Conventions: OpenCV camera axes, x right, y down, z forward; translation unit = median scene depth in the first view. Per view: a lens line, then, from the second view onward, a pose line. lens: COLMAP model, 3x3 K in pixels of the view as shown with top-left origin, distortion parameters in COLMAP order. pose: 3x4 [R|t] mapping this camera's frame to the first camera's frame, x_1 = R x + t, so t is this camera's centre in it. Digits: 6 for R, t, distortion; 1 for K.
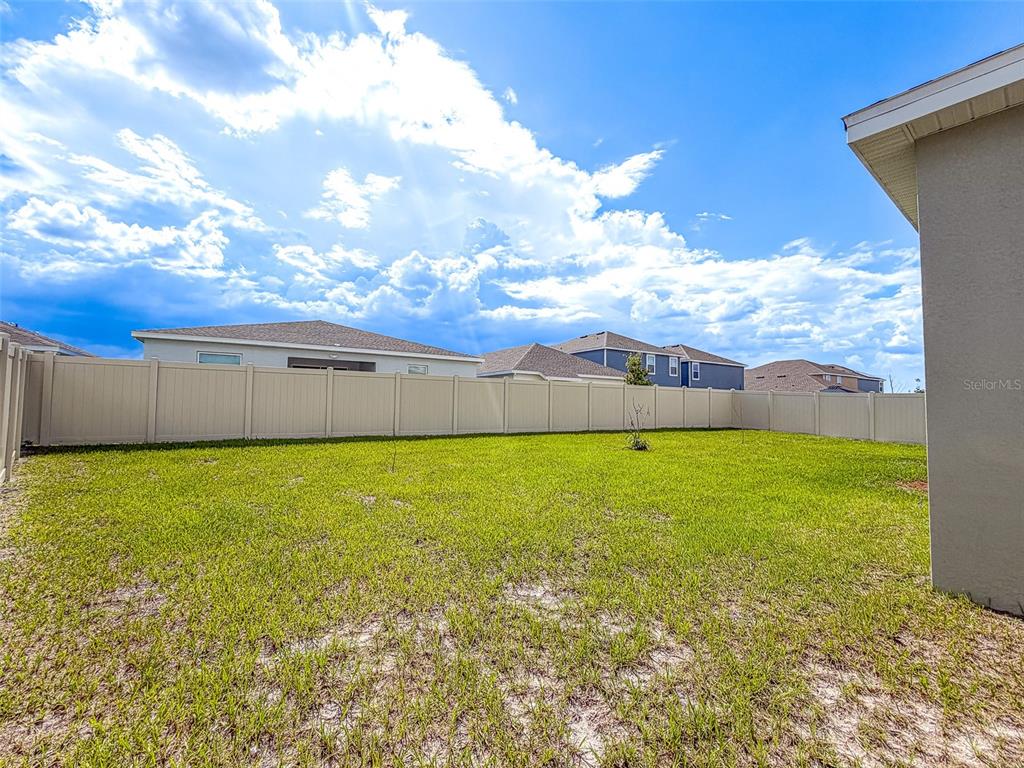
lens RADIAL K [[410.8, 0, 511.4], [0, 410.8, 380.9], [0, 0, 1]] dist [-0.000084, -0.000003]
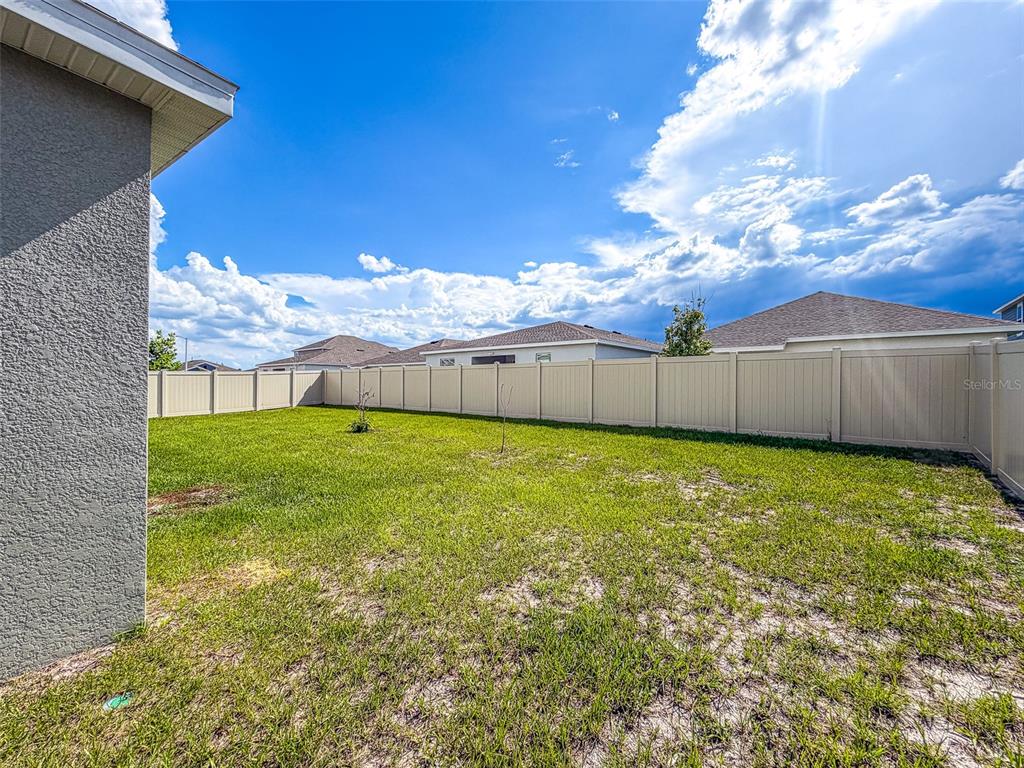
lens RADIAL K [[410.8, 0, 511.4], [0, 410.8, 387.0], [0, 0, 1]] dist [-0.000084, -0.000003]
pose [[0.341010, -0.019329, -0.939861, 0.791888], [0.035680, 0.999334, -0.007606, 0.057356], [0.939382, -0.030940, 0.341473, 0.620102]]
